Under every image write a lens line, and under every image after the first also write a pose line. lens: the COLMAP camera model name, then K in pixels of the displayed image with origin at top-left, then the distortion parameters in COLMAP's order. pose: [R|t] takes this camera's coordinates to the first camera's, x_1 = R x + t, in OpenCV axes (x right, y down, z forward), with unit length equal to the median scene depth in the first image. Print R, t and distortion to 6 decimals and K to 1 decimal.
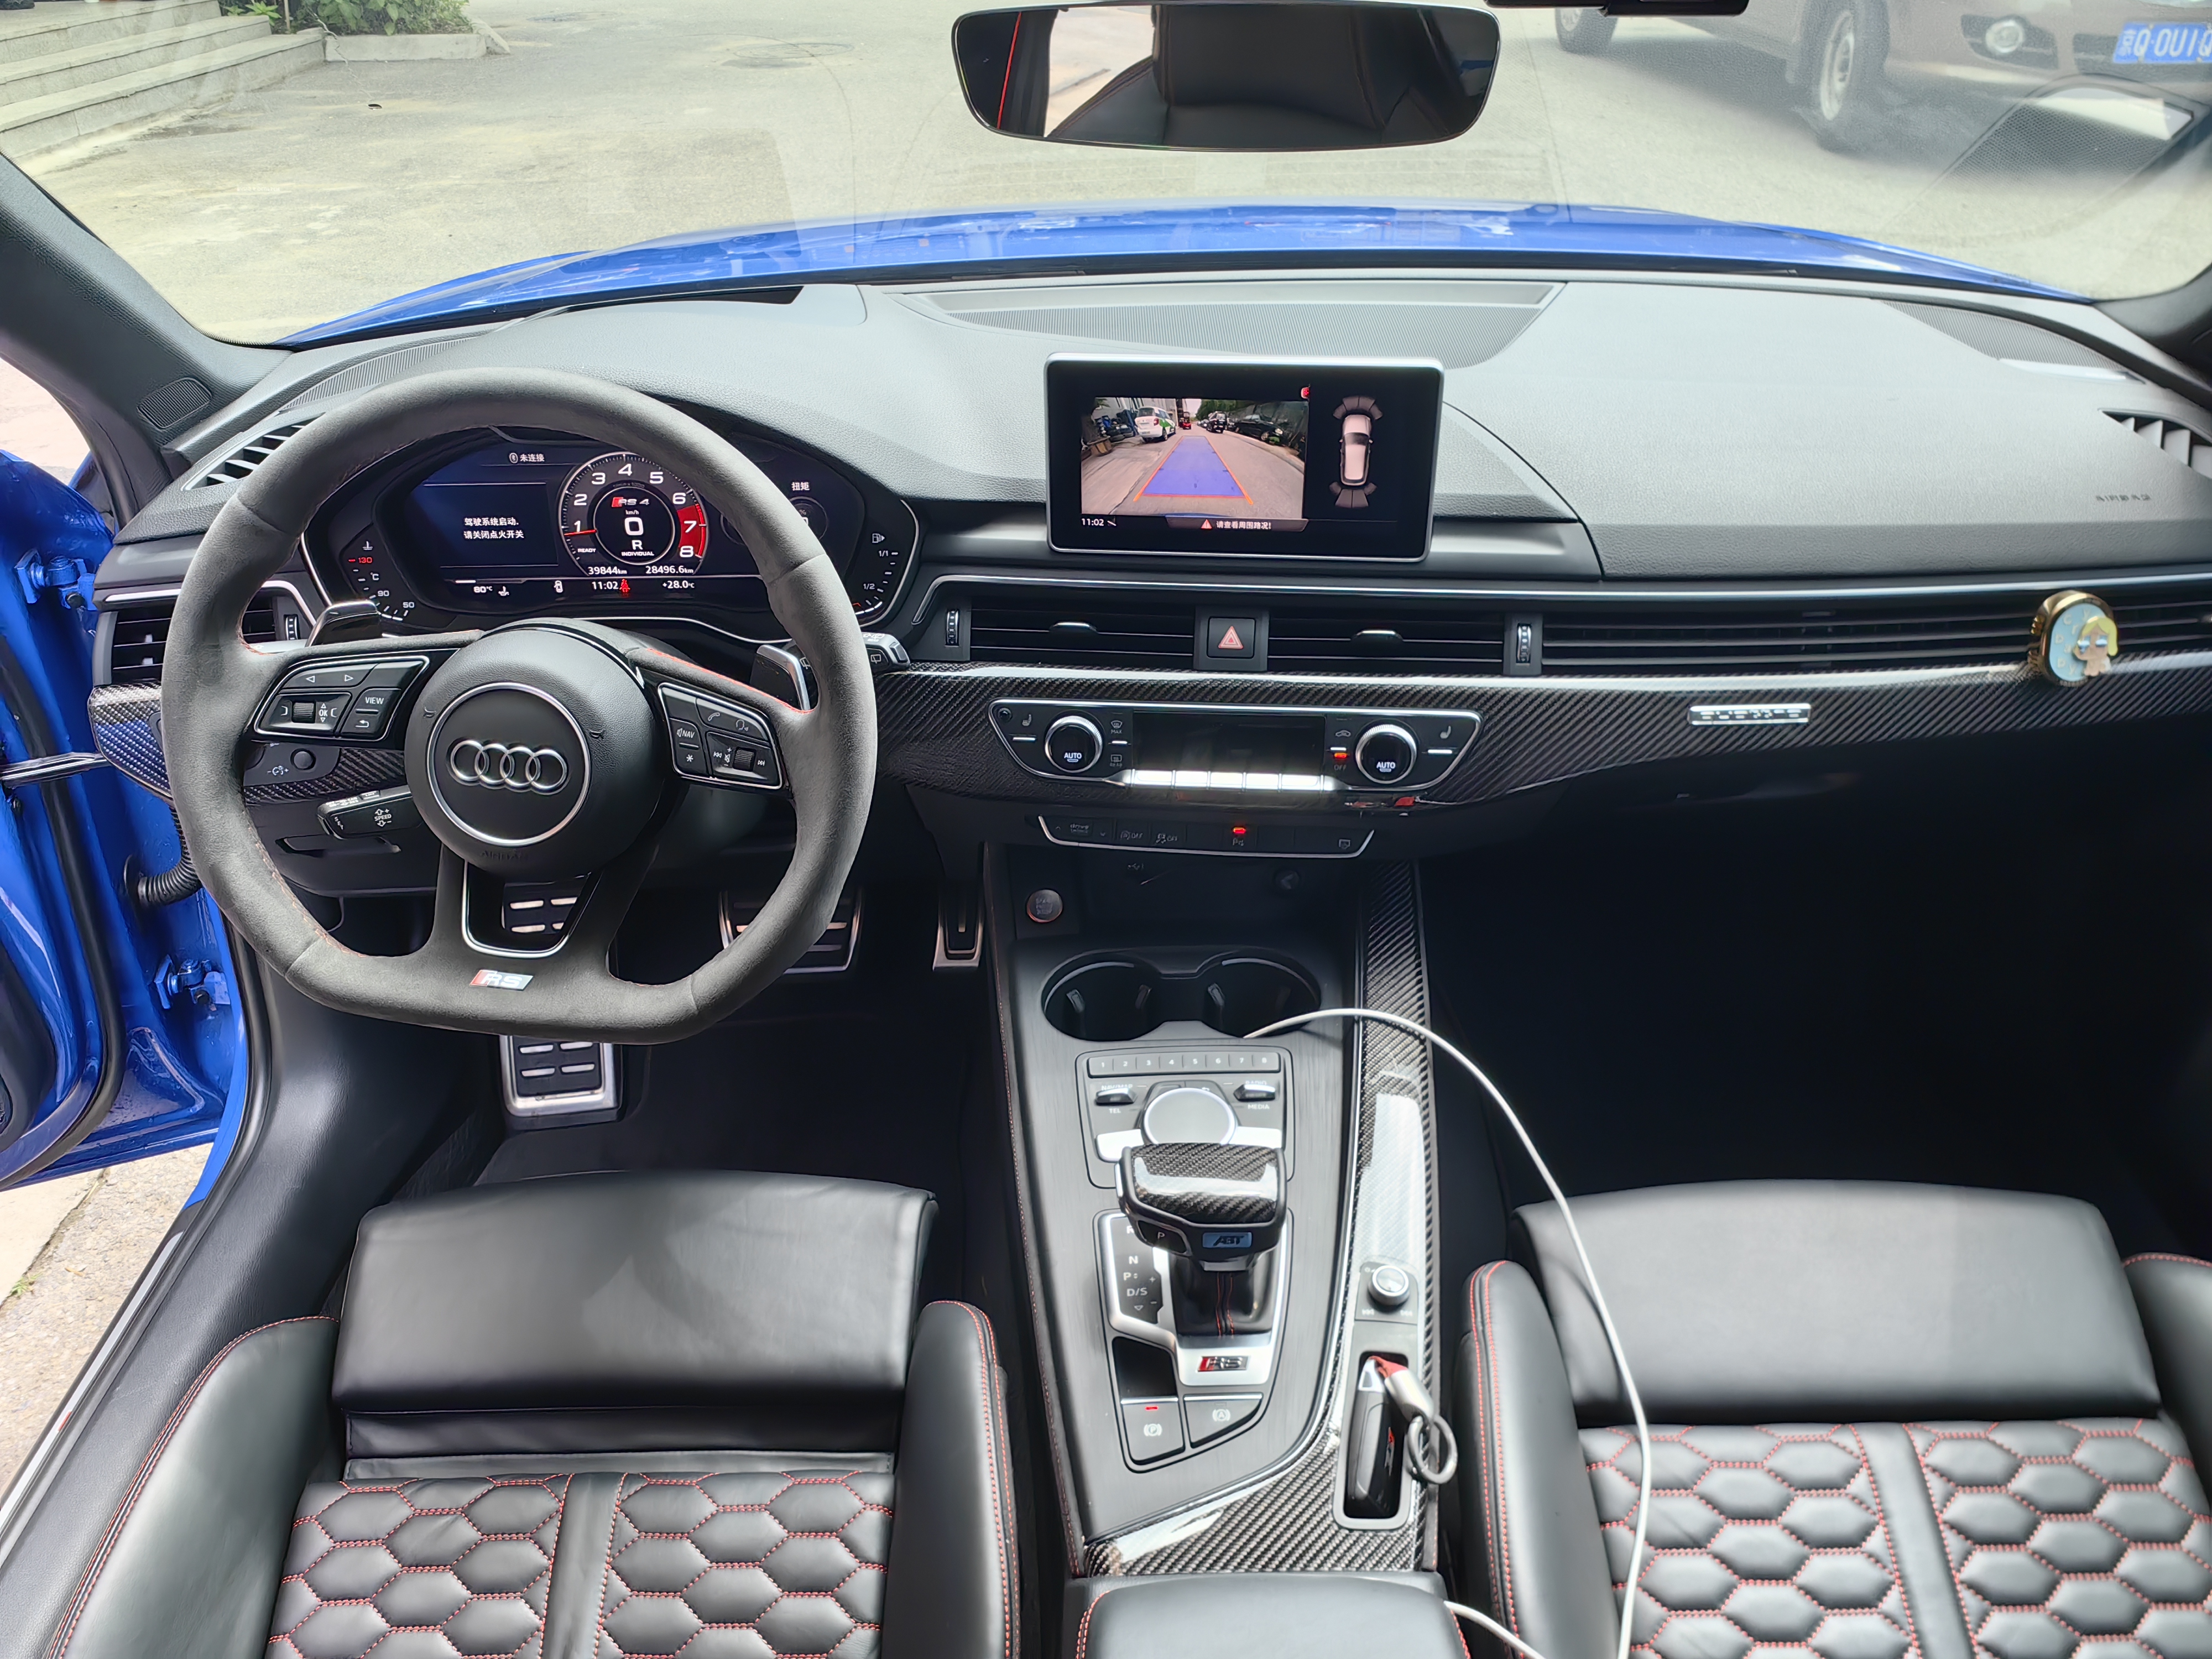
lens RADIAL K [[1745.2, 0, 1104.7], [0, 1745.2, 815.5], [0, 0, 1]] dist [0.026084, -0.038225]
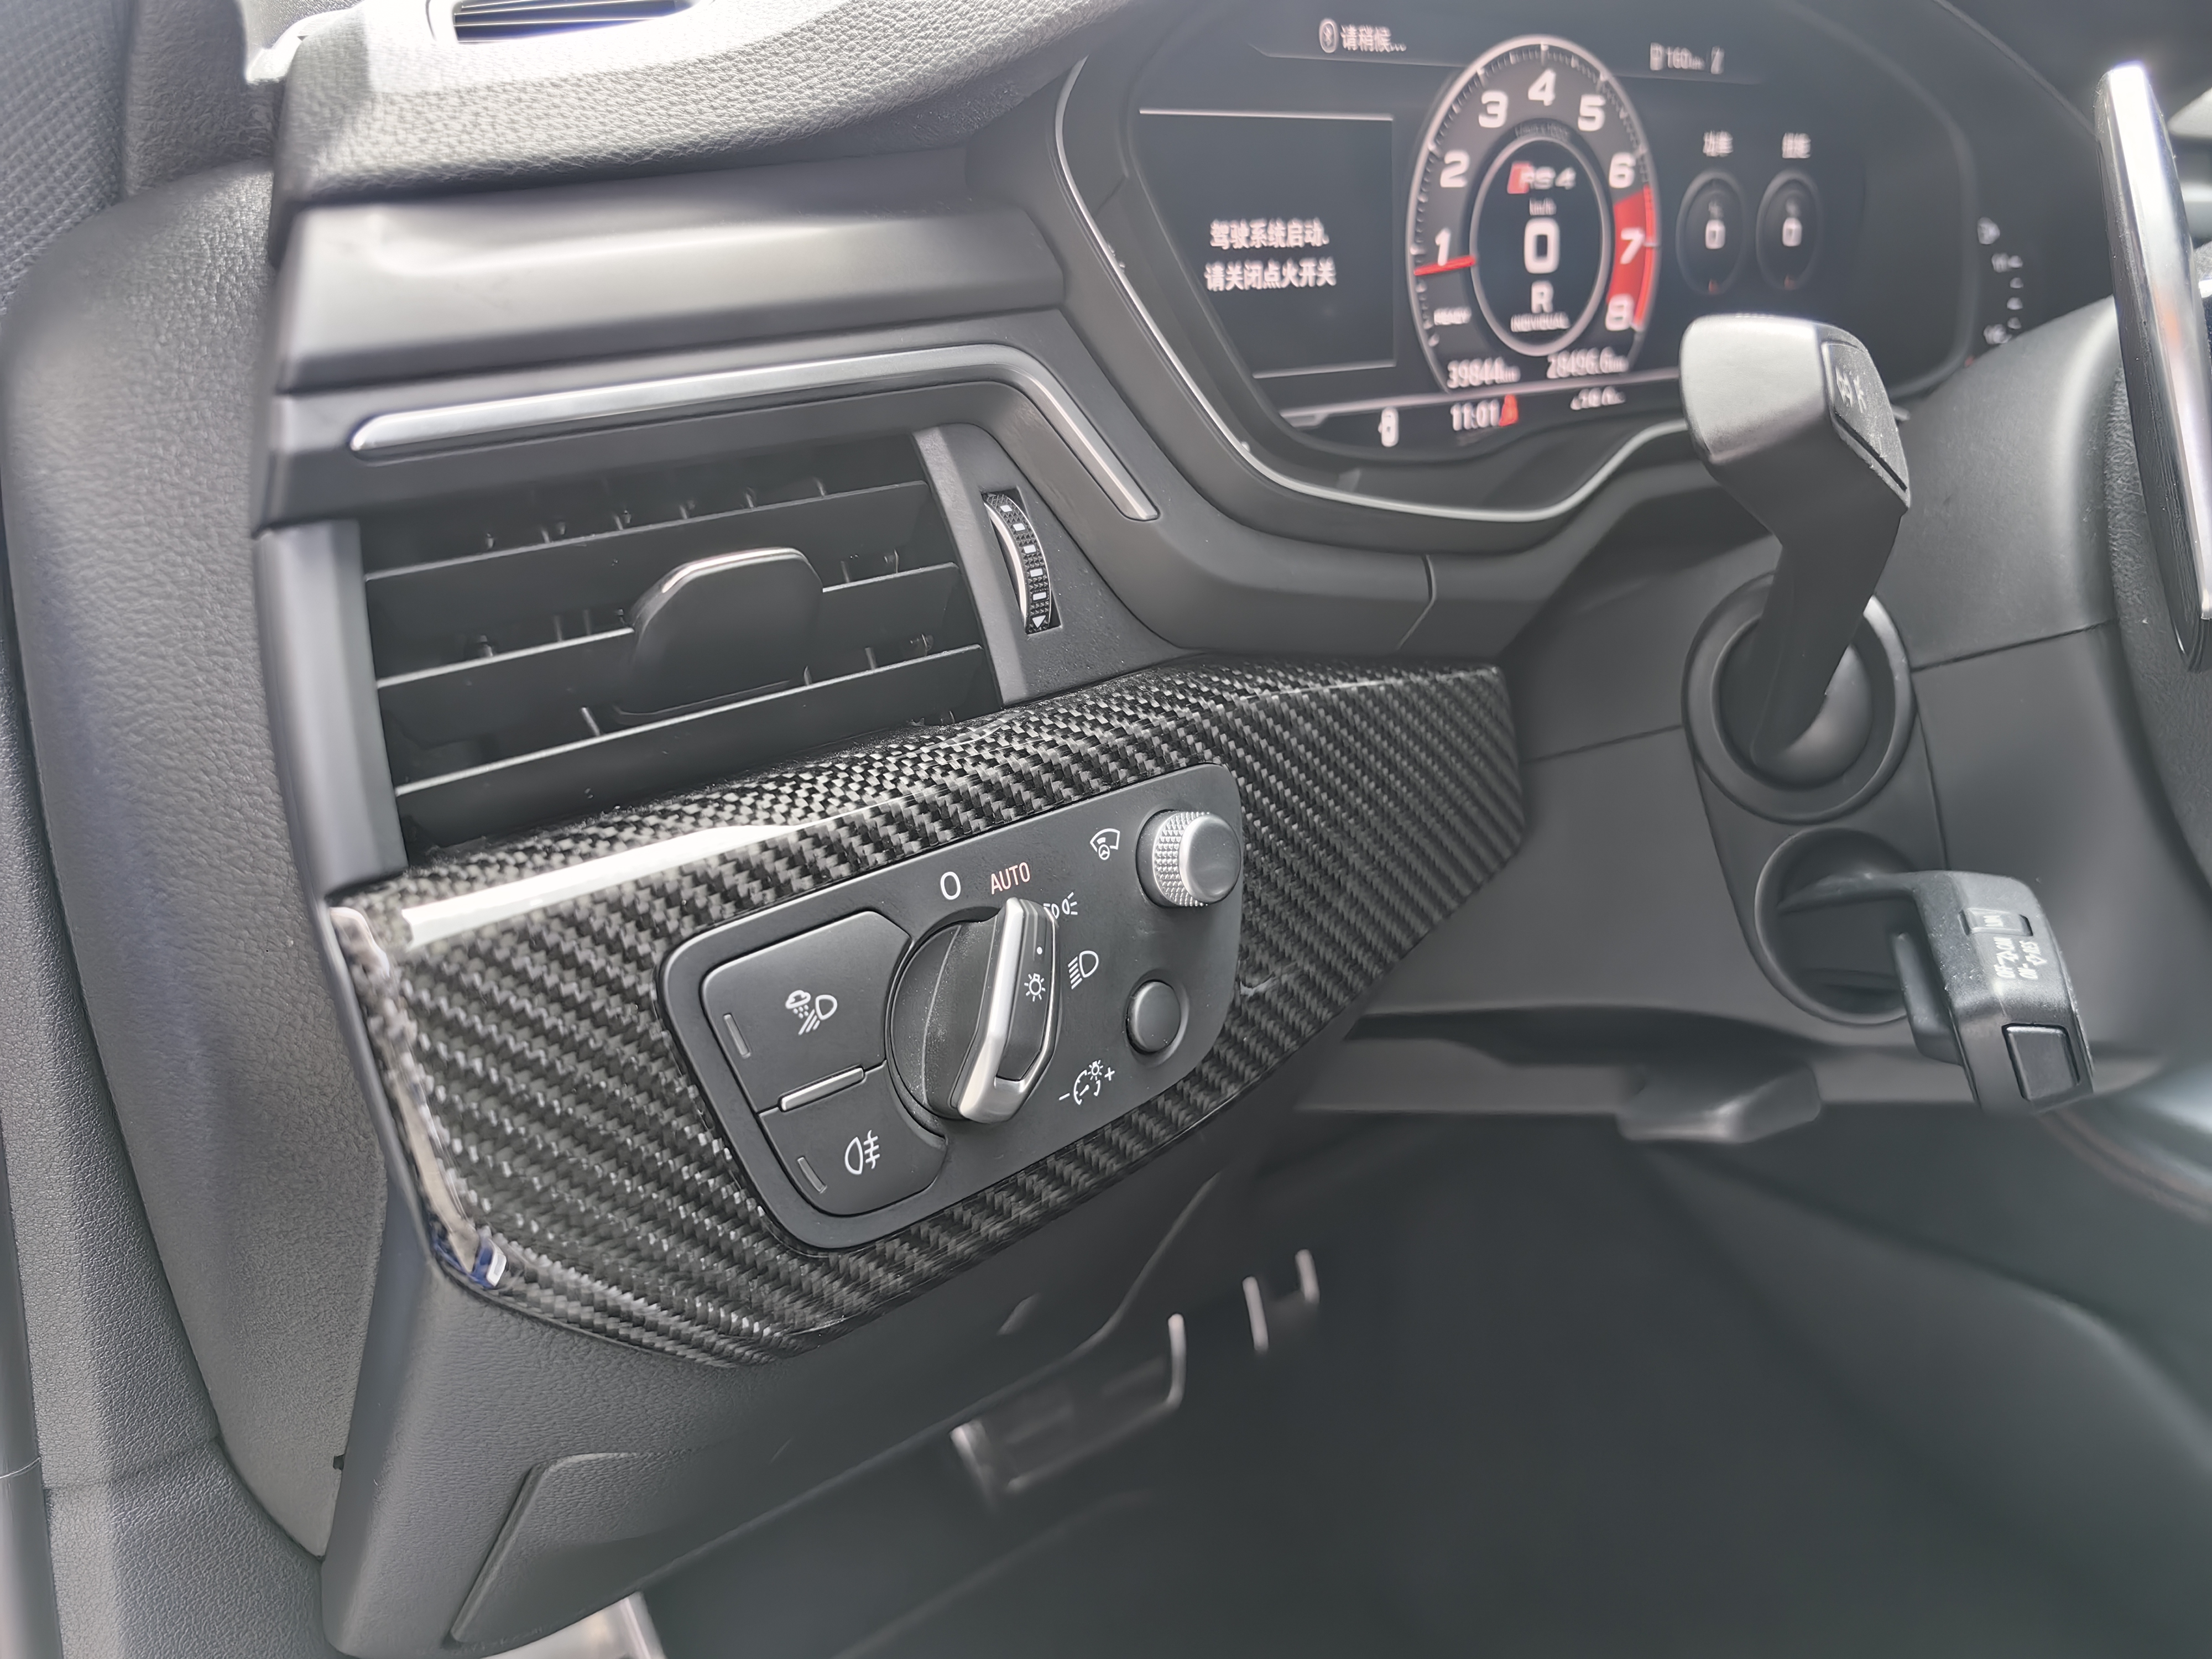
lens RADIAL K [[1745.2, 0, 1096.2], [0, 1745.2, 833.9], [0, 0, 1]] dist [0.026084, -0.038225]
pose [[0.790554, -0.194801, 0.580583, -0.598700], [0.299632, 0.949868, -0.089288, -0.036227], [-0.534083, 0.244548, 0.809290, 0.769915]]
